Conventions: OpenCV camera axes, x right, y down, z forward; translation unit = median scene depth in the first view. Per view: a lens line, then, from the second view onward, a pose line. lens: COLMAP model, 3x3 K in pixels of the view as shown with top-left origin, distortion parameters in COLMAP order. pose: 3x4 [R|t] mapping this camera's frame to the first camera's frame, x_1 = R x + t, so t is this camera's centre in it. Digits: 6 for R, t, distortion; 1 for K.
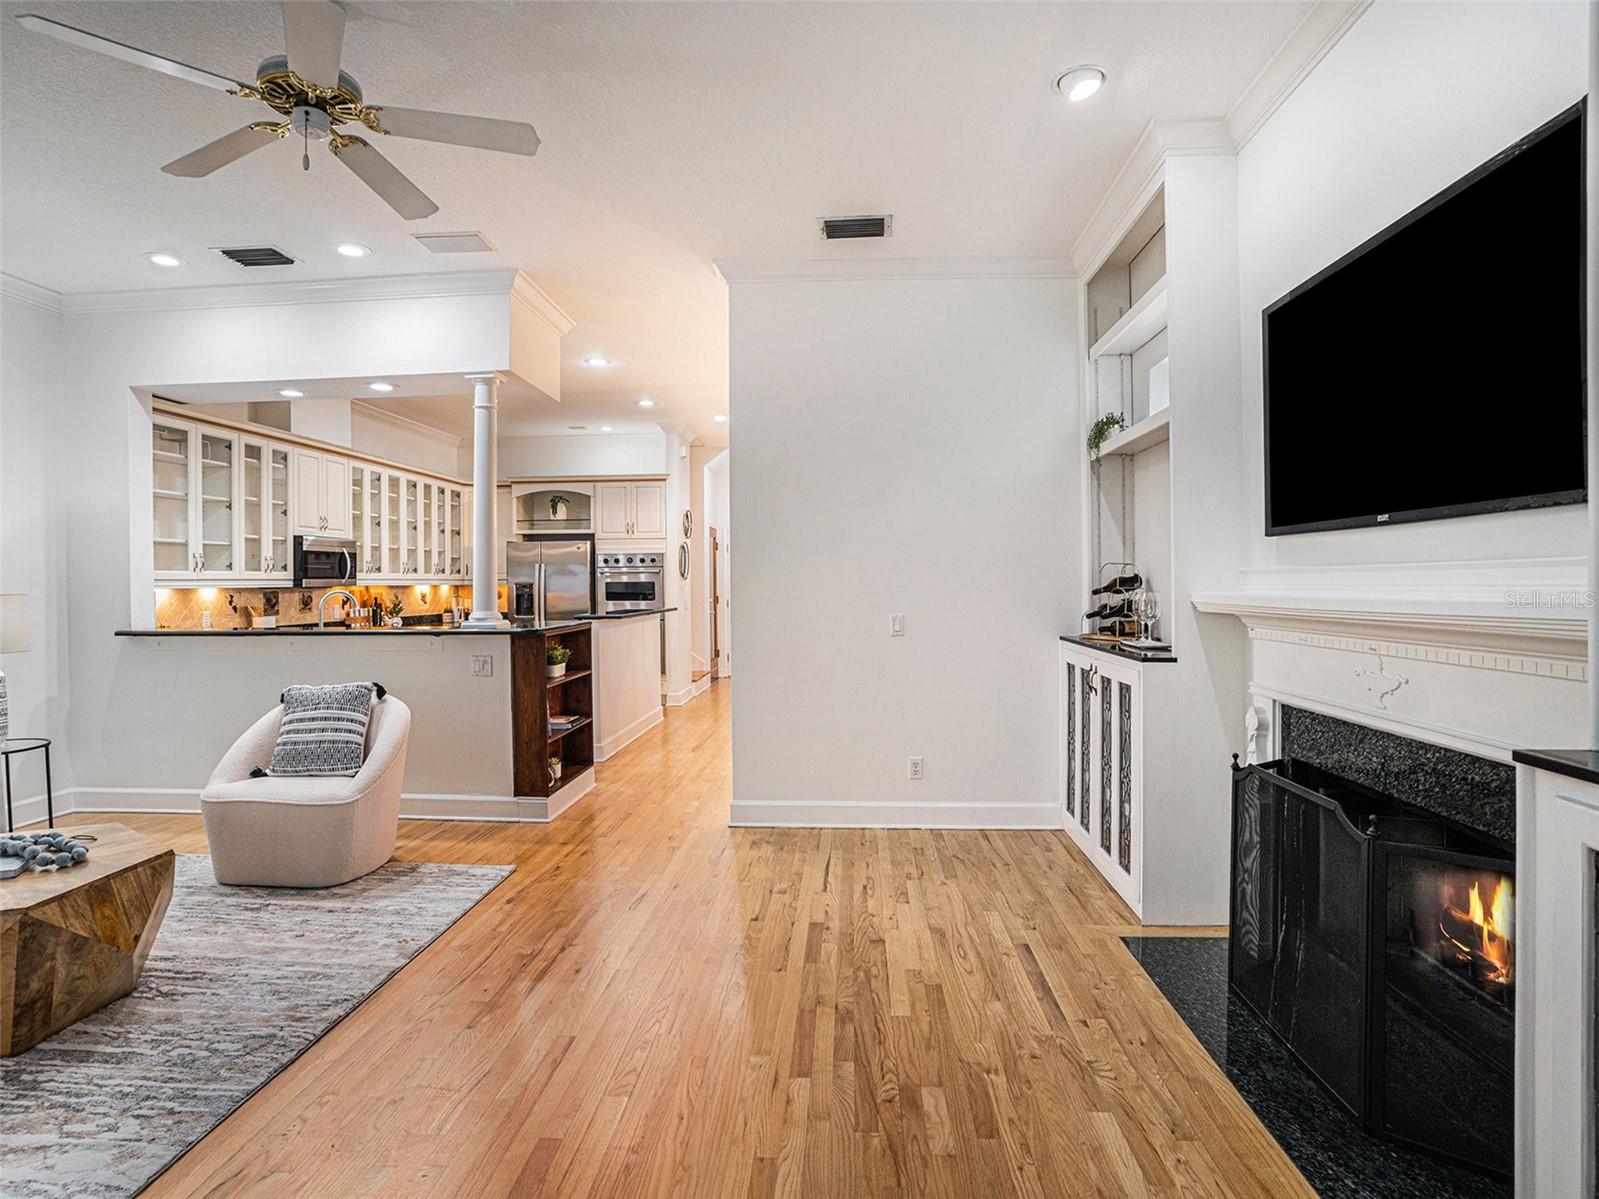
lens RADIAL K [[880.7, 0, 799.5], [0, 880.7, 596.3], [0, 0, 1]] dist [-0.084608, 0.037575]
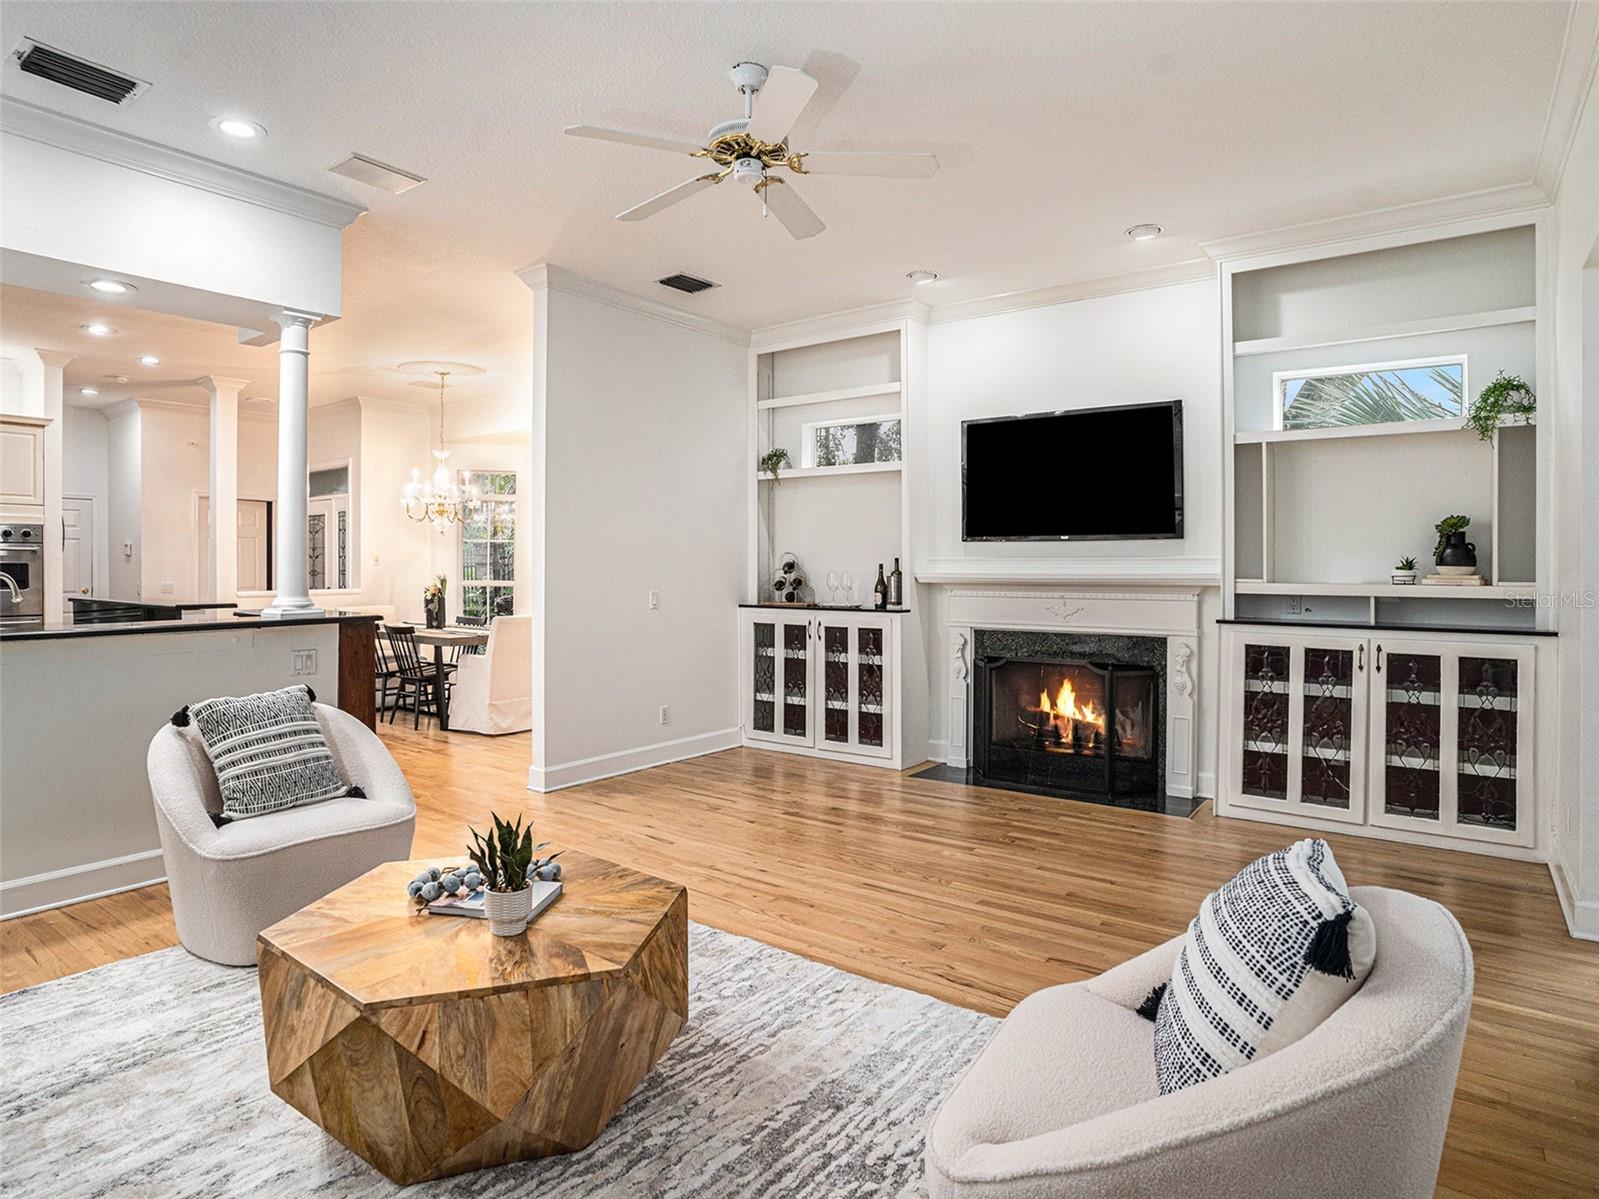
lens RADIAL K [[906.9, 0, 776.5], [0, 906.9, 574.8], [0, 0, 1]] dist [-0.088325, 0.047287]
pose [[0.562454, -0.002858, 0.826823, -0.821410], [0.009709, 0.999948, -0.003148, 0.003105], [-0.826771, 0.009799, 0.562453, 0.146882]]
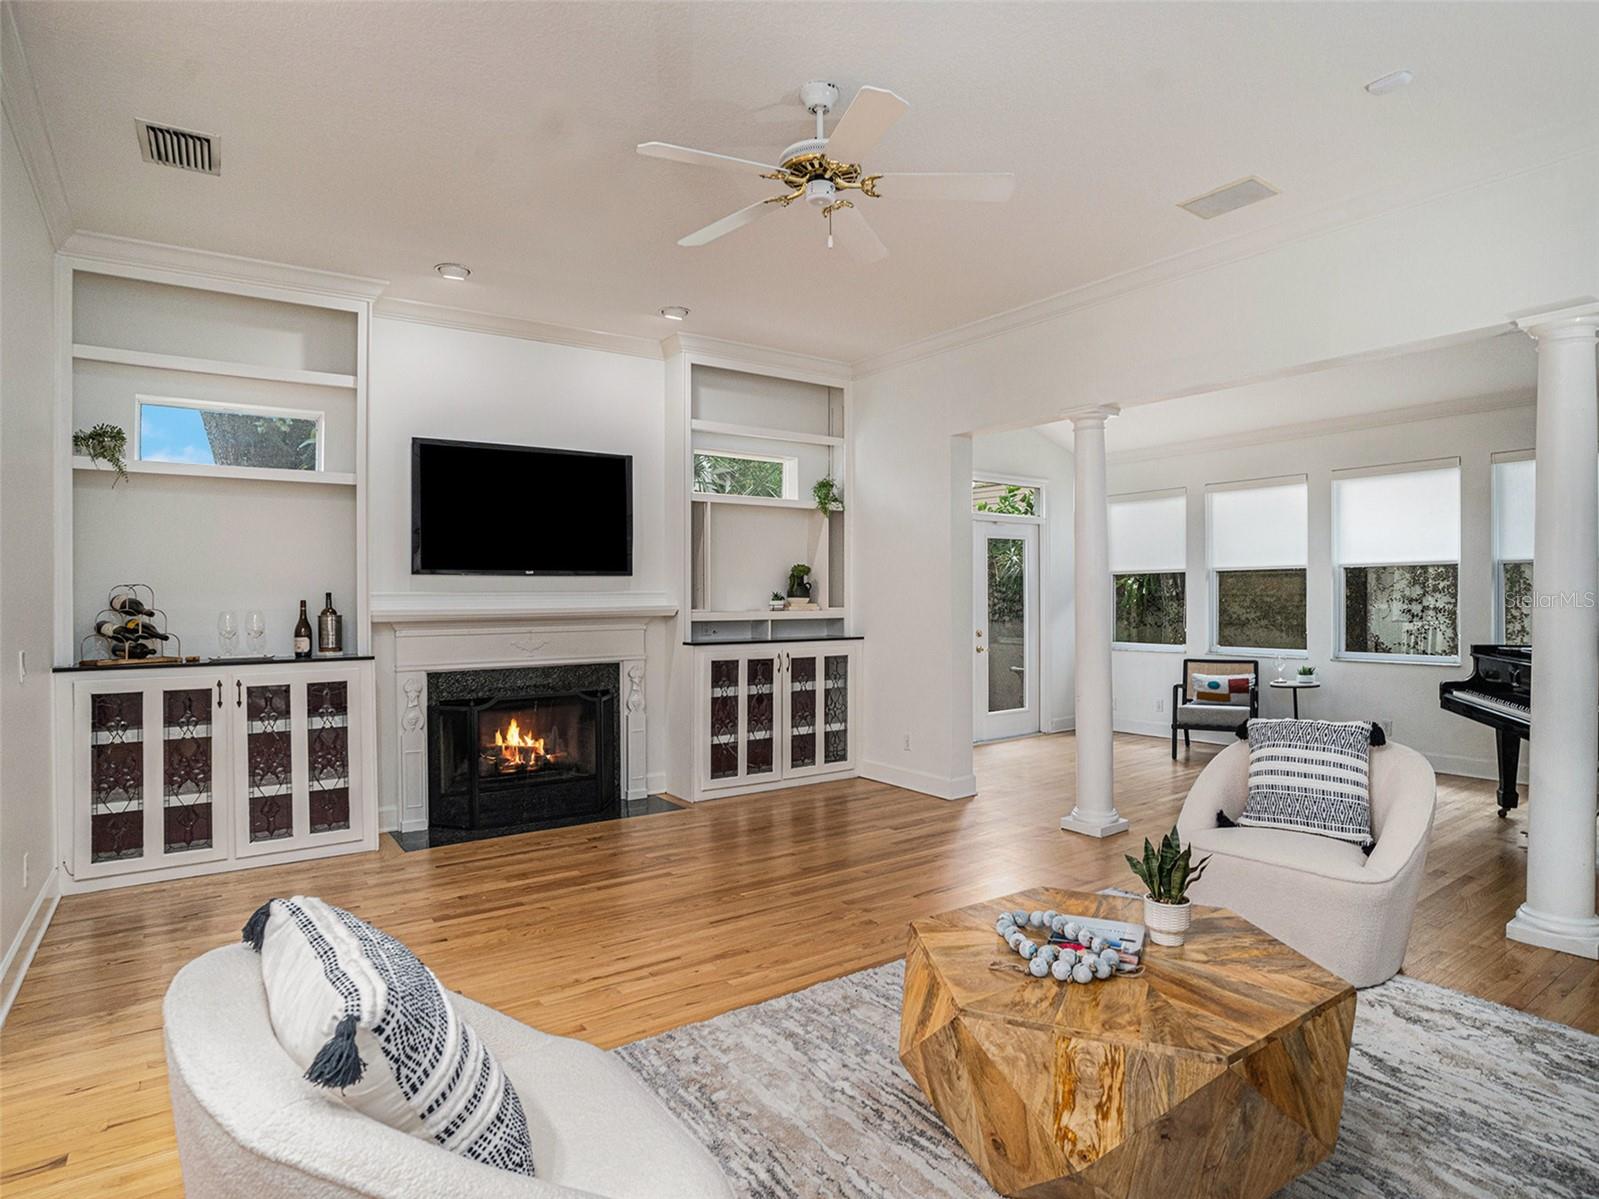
lens RADIAL K [[902.5, 0, 802.5], [0, 902.5, 583.0], [0, 0, 1]] dist [-0.083974, 0.045066]
pose [[-0.622357, 0.023186, 0.782390, -0.786307], [0.024556, 0.999648, -0.010091, -0.010208], [-0.782348, 0.012932, -0.622707, 0.928450]]
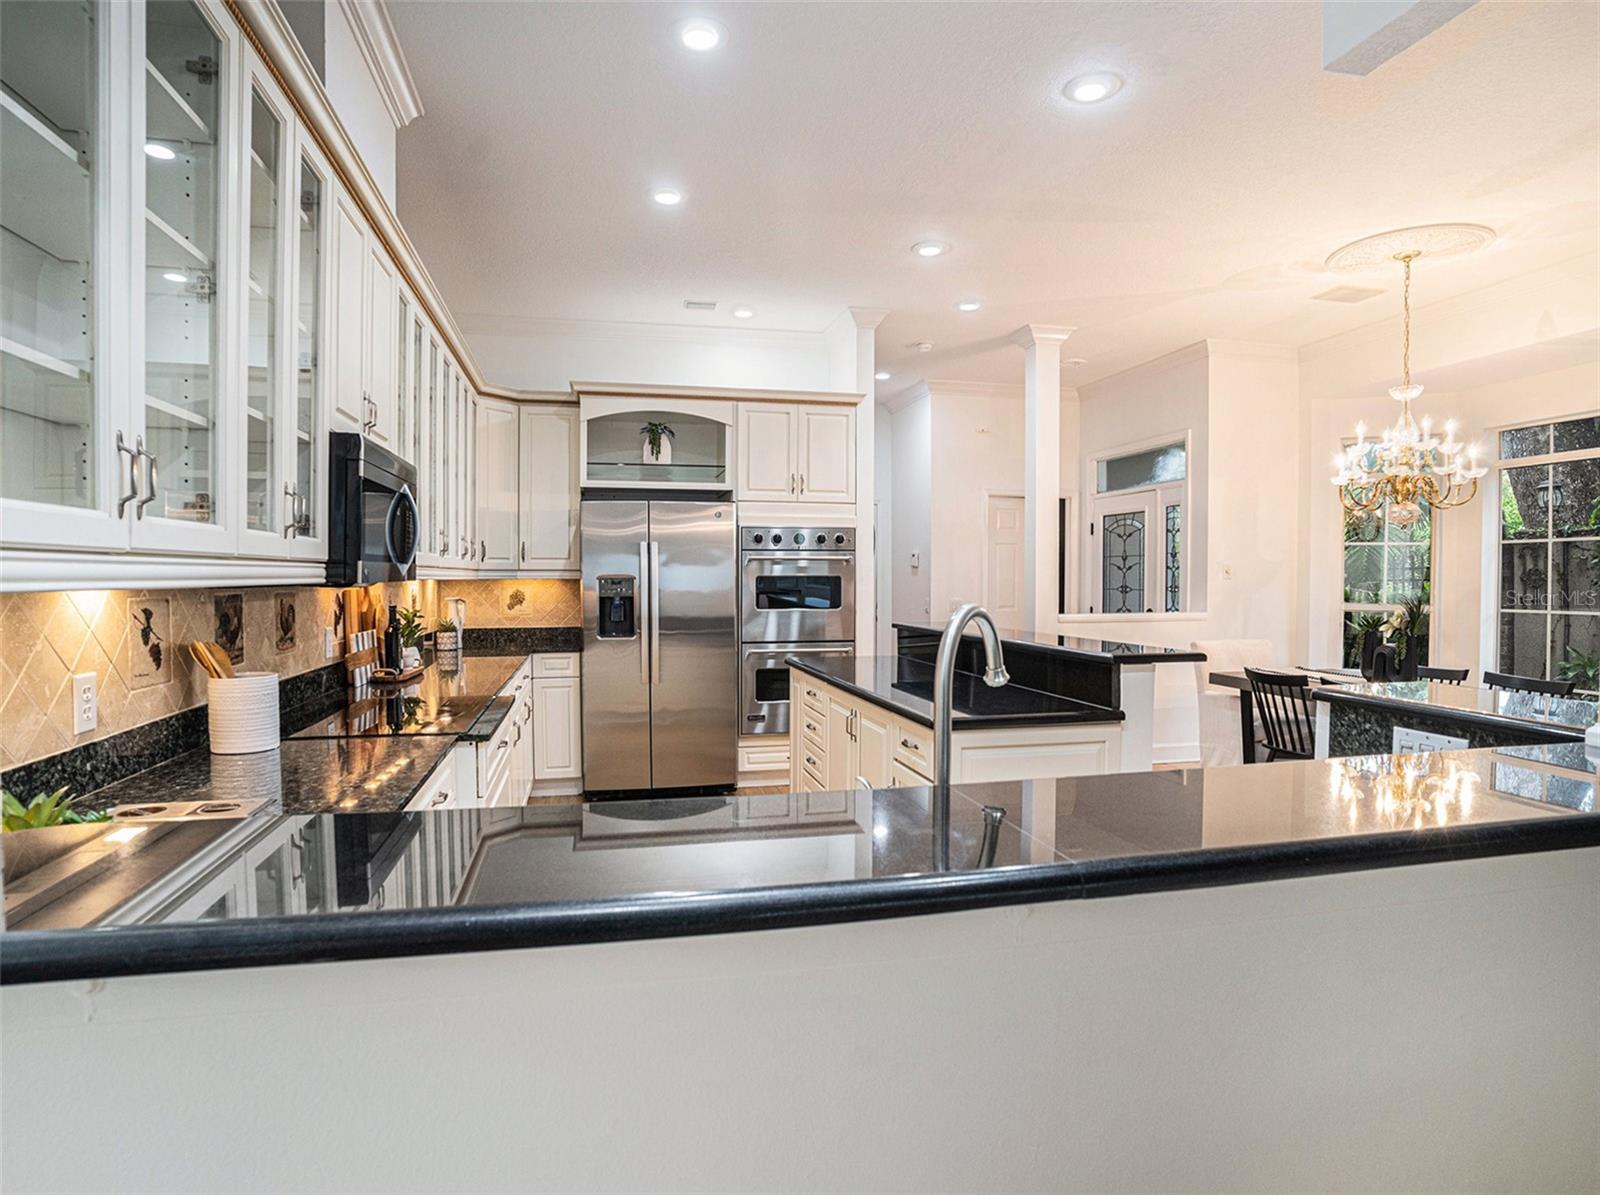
lens RADIAL K [[893.1, 0, 798.7], [0, 893.1, 591.8], [0, 0, 1]] dist [-0.088335, 0.044856]
pose [[0.960773, 0.002223, 0.277326, -0.706386], [-0.002009, 0.999997, -0.001057, -0.010556], [-0.277328, 0.000458, 0.960775, 0.861531]]
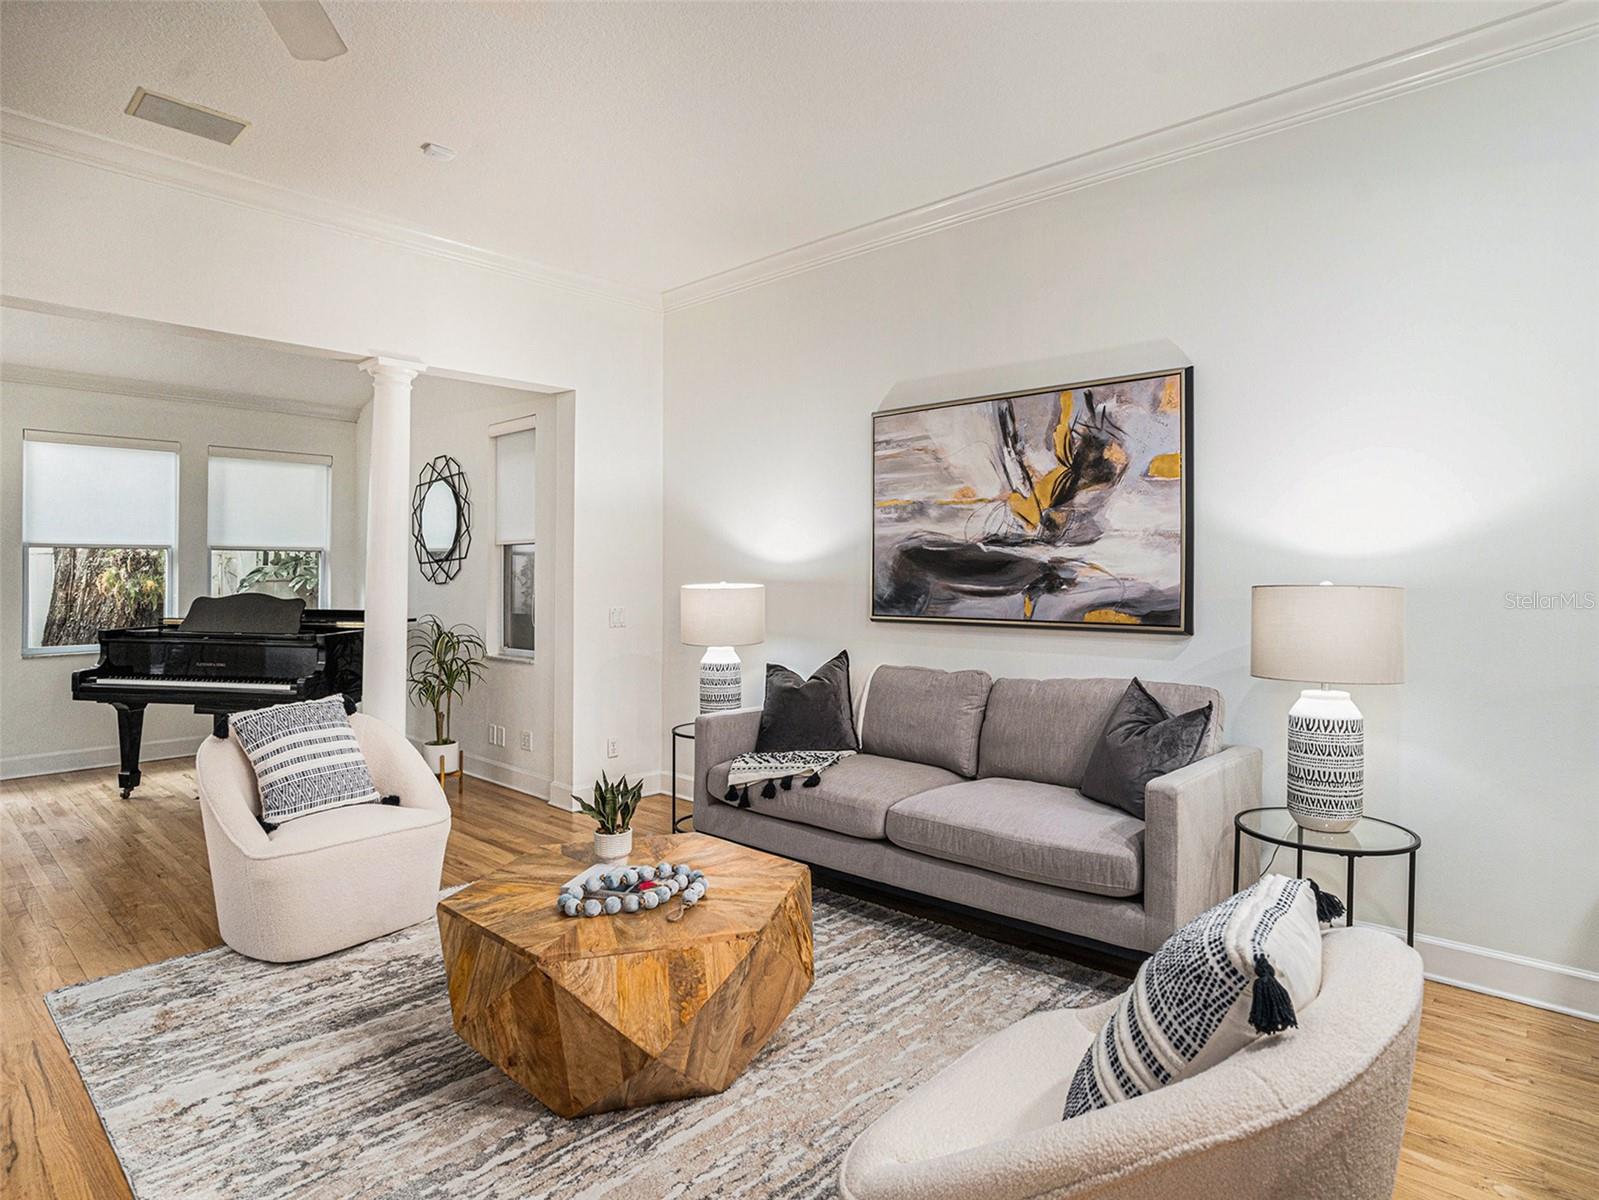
lens RADIAL K [[902.5, 0, 802.5], [0, 902.5, 583.5], [0, 0, 1]] dist [-0.083974, 0.045066]
pose [[-0.628530, 0.017494, -0.777588, -0.182077], [-0.005723, 0.999616, 0.027116, -0.015867], [0.777764, 0.021493, -0.628189, 0.934754]]
